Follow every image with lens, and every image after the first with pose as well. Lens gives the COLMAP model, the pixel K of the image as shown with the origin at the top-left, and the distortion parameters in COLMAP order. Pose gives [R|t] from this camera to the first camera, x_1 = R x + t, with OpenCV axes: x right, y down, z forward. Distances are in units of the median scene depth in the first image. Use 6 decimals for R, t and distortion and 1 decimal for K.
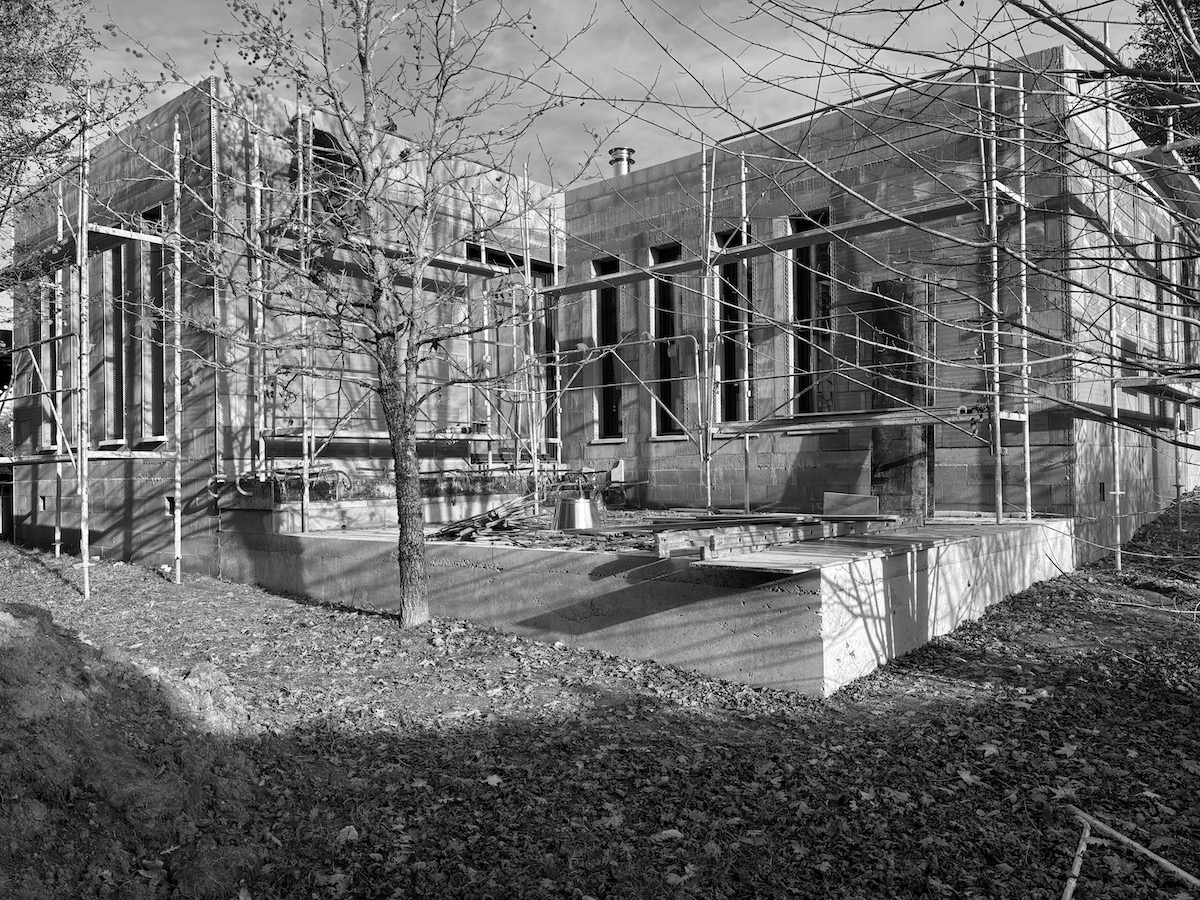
lens RADIAL K [[910.7, 0, 599.6], [0, 910.7, 454.1], [0, 0, 1]] dist [0.042545, -0.006507]
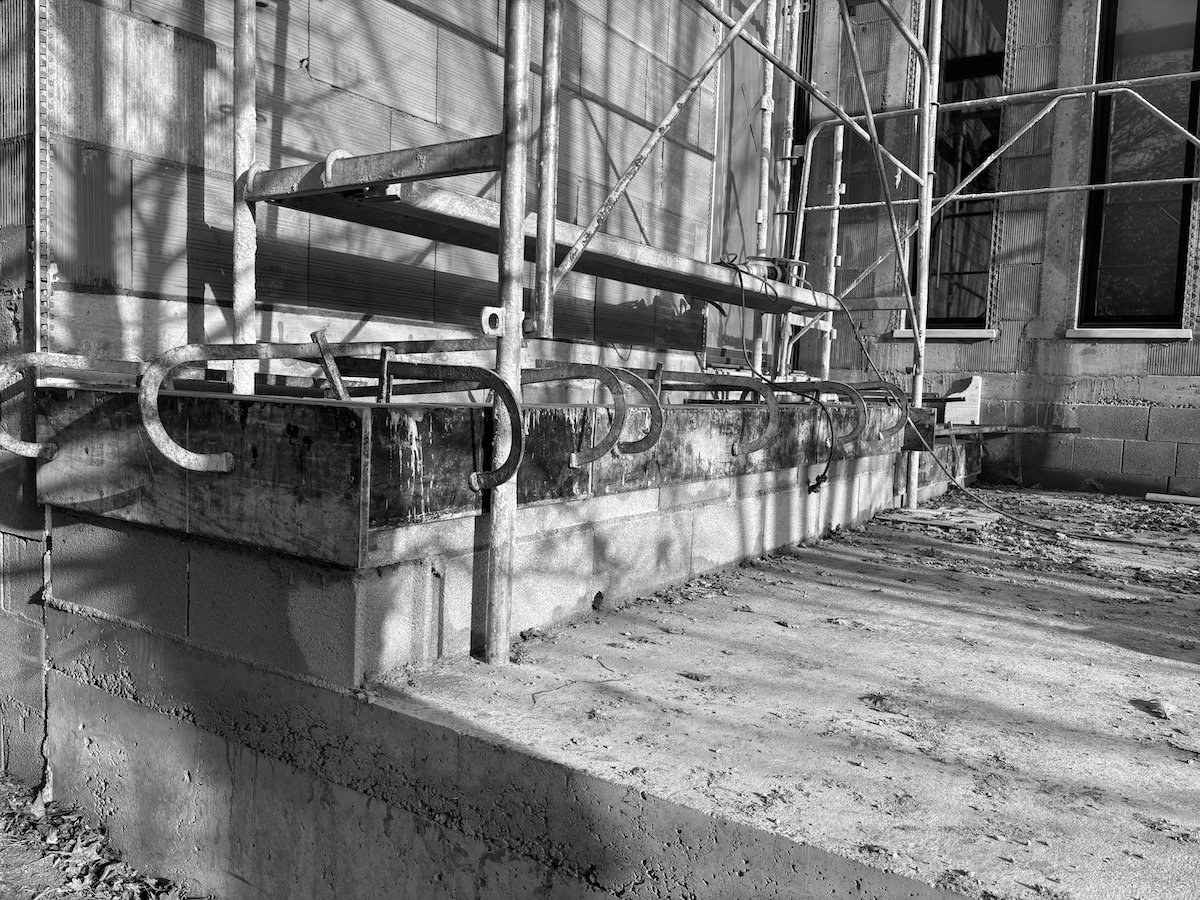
lens RADIAL K [[910.7, 0, 601.7], [0, 910.7, 425.1], [0, 0, 1]] dist [0.042545, -0.006507]
pose [[0.988839, 0.046771, 0.141455, -0.308995], [-0.055748, 0.996630, 0.060174, 0.018290], [-0.138164, -0.067388, 0.988114, 0.749618]]
